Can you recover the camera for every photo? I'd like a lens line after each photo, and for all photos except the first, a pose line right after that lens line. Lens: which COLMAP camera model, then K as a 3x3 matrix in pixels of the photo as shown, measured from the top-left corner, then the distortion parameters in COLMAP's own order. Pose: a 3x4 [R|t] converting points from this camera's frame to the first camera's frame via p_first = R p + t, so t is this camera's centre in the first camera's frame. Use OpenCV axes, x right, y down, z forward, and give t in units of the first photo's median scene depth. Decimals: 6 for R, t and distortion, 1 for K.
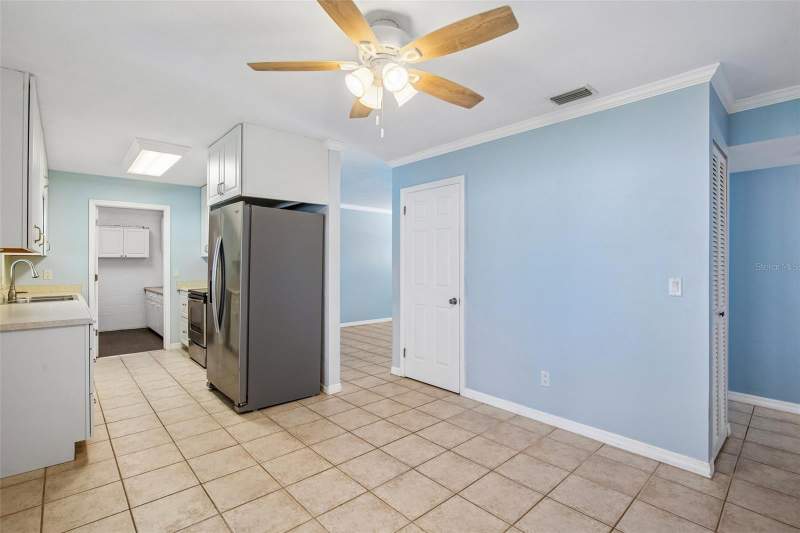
lens RADIAL K [[381.1, 0, 400.8], [0, 381.1, 263.0], [0, 0, 1]] dist [-0.022893, -0.000040]
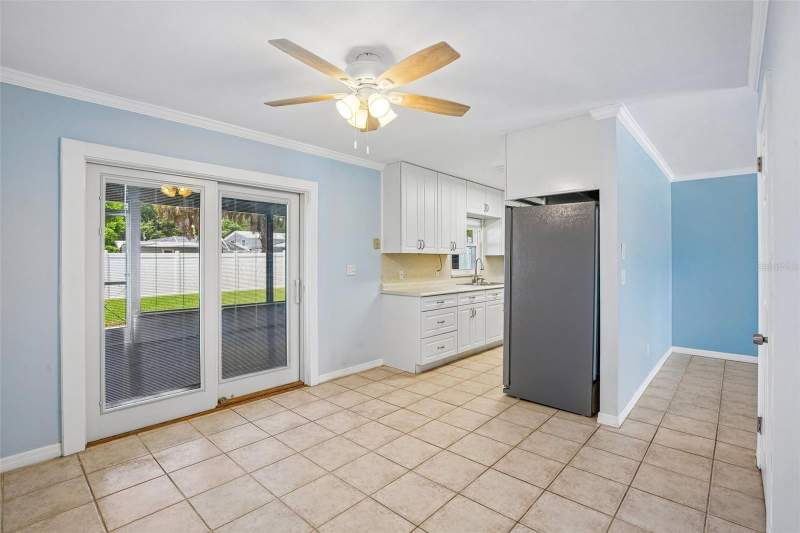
lens RADIAL K [[381.1, 0, 400.0], [0, 381.1, 263.7], [0, 0, 1]] dist [-0.022893, -0.000040]
pose [[0.091404, 0.015317, -0.995696, 0.708763], [-0.001782, 0.999883, 0.015218, -0.008064], [0.995812, 0.000384, 0.091421, 0.619880]]
